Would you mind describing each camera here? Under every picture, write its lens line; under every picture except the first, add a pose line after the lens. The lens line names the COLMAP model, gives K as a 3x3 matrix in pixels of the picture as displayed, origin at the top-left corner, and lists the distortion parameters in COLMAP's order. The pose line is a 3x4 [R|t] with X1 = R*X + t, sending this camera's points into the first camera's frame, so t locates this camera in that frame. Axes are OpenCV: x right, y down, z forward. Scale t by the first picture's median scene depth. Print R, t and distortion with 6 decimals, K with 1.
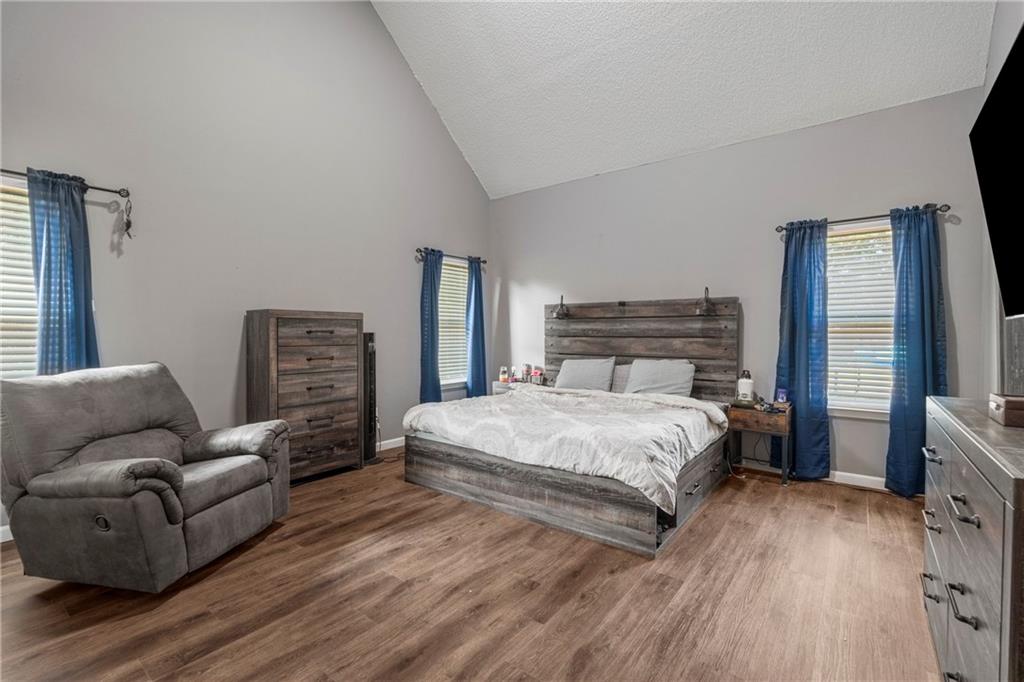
lens RADIAL K [[452.3, 0, 509.4], [0, 452.3, 340.7], [0, 0, 1]] dist [-0.005064, 0.000268]
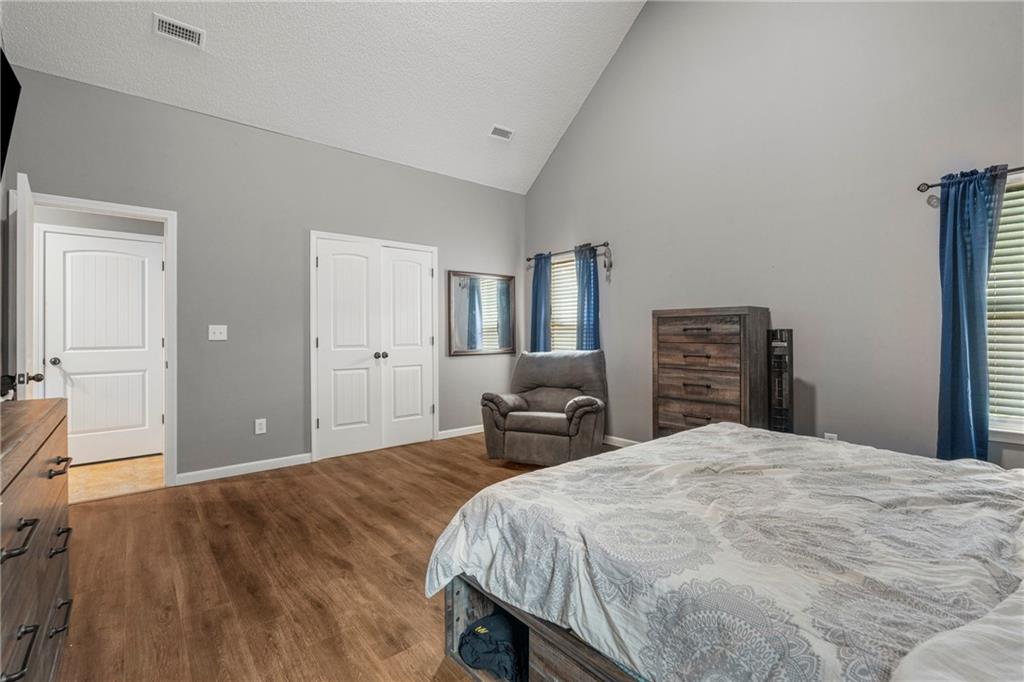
lens RADIAL K [[452.3, 0, 509.6], [0, 452.3, 332.9], [0, 0, 1]] dist [-0.005064, 0.000268]
pose [[-0.210783, -0.000583, -0.977533, 0.644356], [-0.012491, 0.999920, 0.002097, -0.008530], [0.977453, 0.012653, -0.210773, 0.814096]]
